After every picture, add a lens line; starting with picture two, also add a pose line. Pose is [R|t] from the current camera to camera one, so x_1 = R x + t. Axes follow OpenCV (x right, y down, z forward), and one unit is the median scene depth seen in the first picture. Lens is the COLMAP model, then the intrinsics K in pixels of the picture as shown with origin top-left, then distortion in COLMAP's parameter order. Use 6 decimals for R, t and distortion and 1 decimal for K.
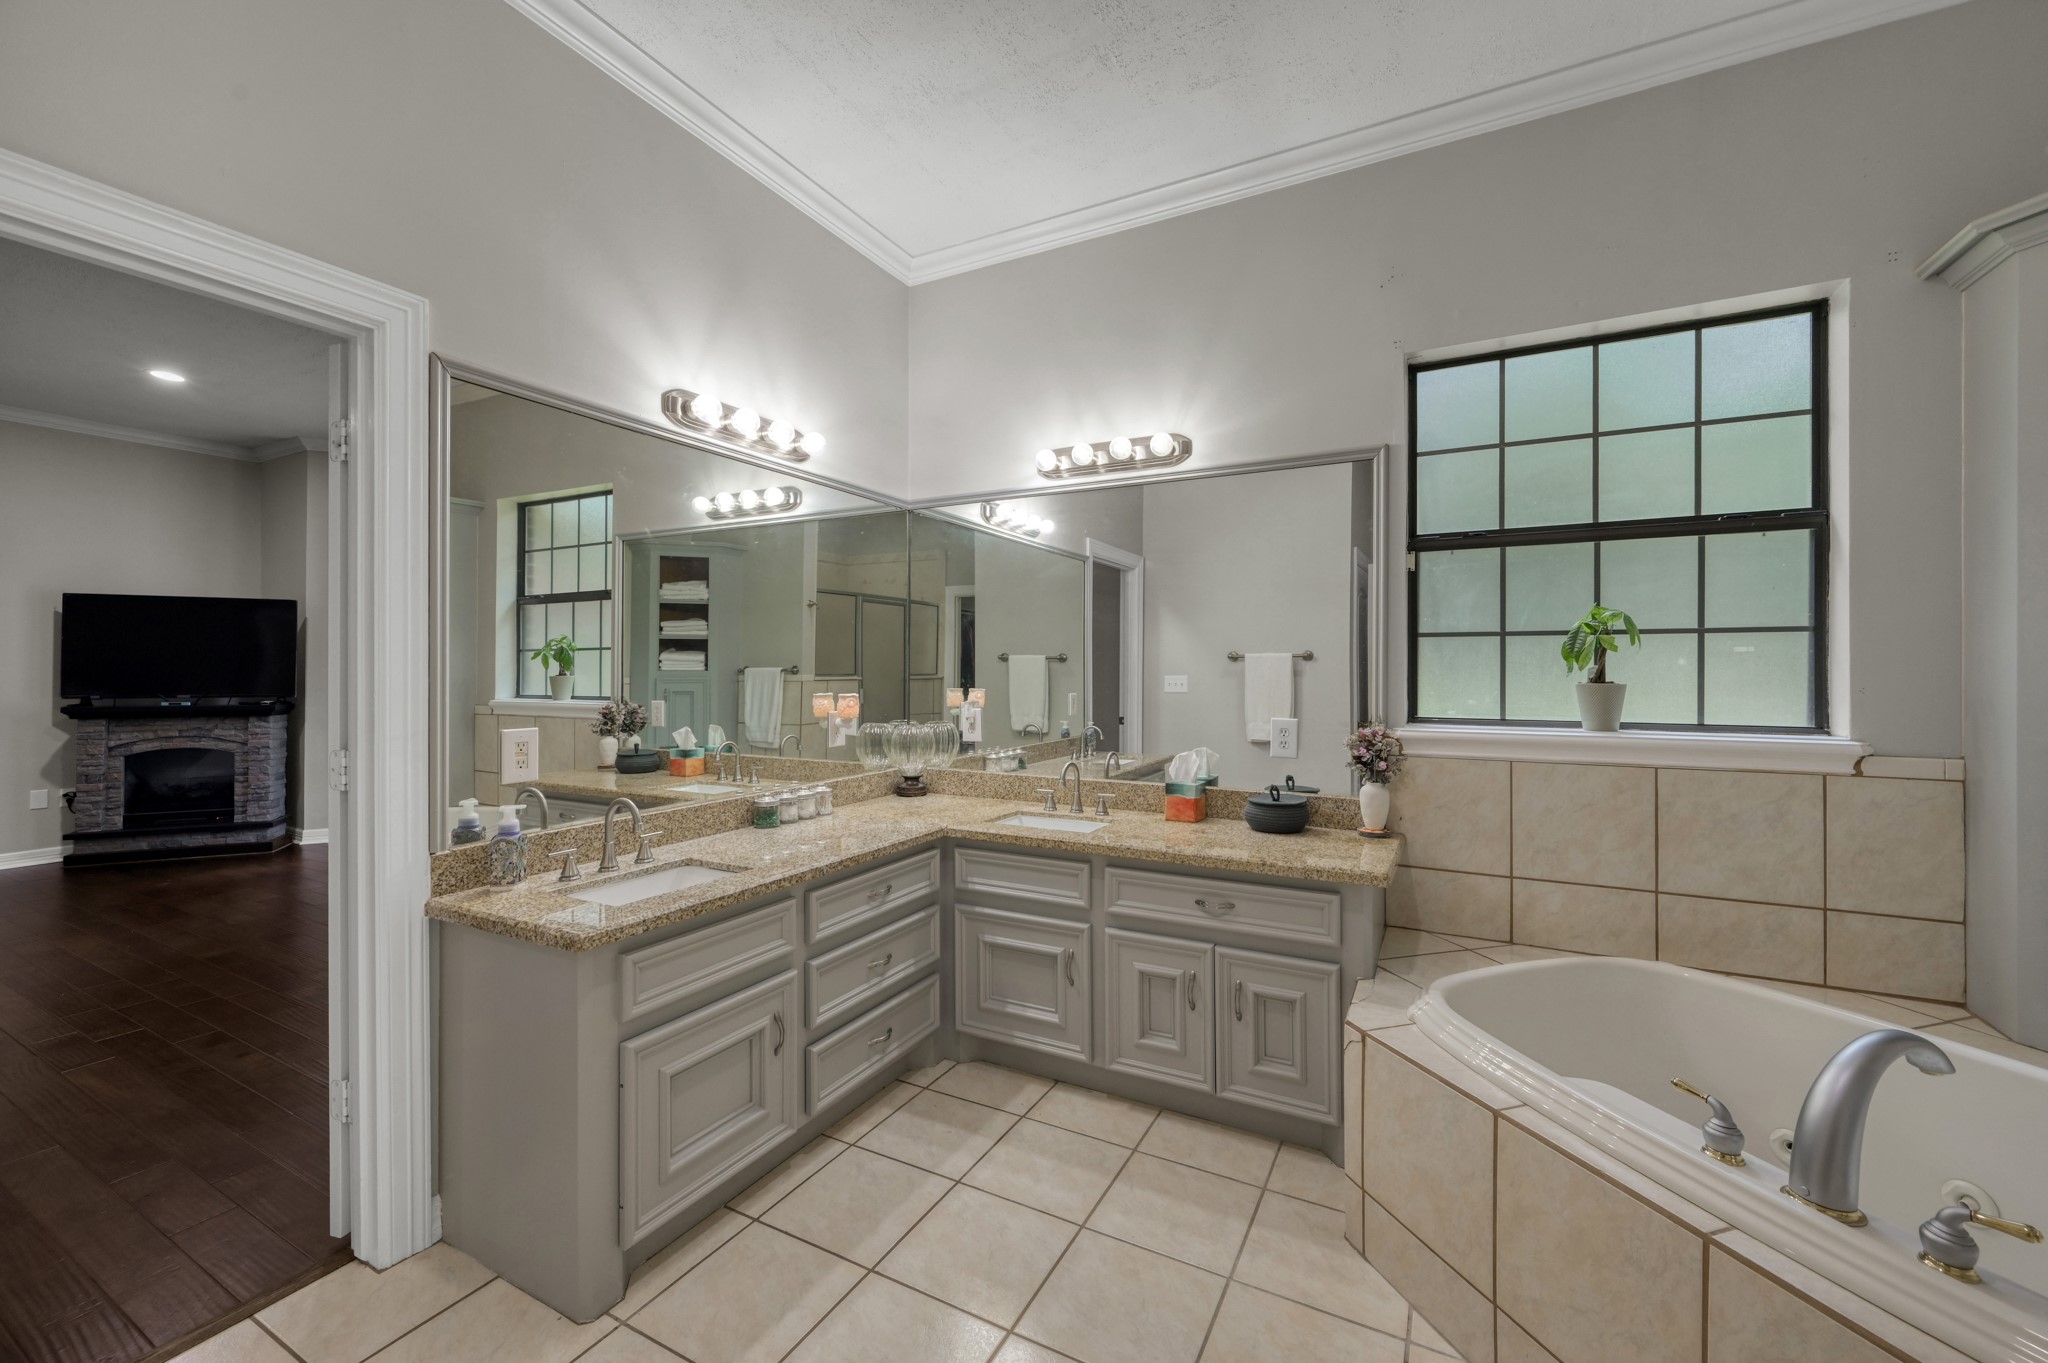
lens RADIAL K [[798.6, 0, 1035.5], [0, 798.6, 676.4], [0, 0, 1]] dist [0.000064, 0.000041]
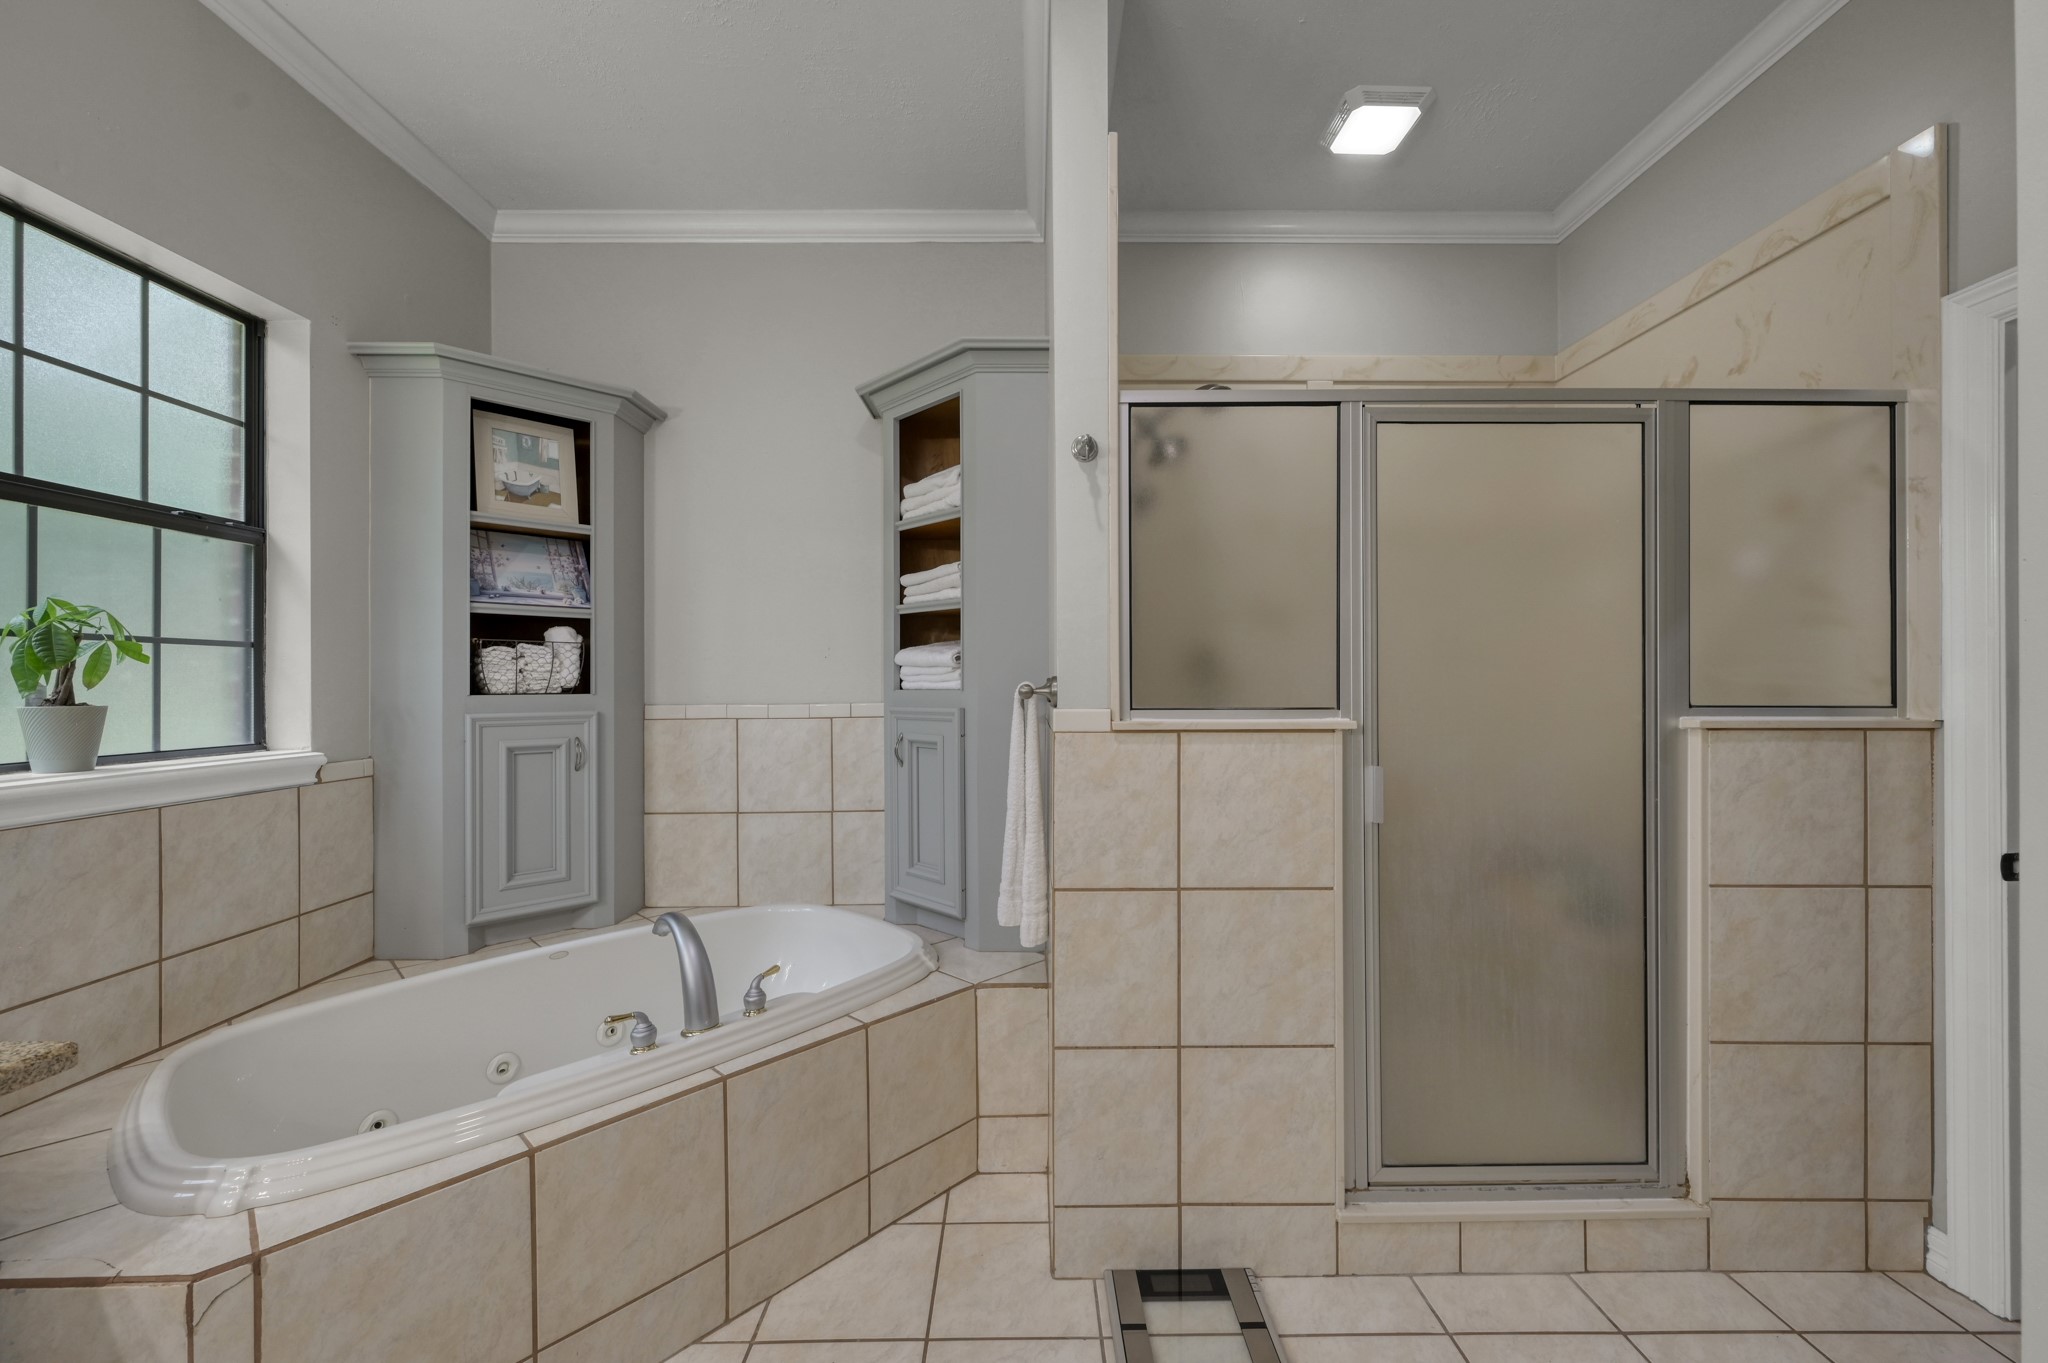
lens RADIAL K [[816.5, 0, 1033.6], [0, 816.5, 682.8], [0, 0, 1]] dist [0.000358, 0.000060]
pose [[-0.478794, -0.001821, 0.877925, -0.452380], [0.002276, 0.999992, 0.003315, -0.015504], [-0.877924, 0.003586, -0.478786, 0.740974]]
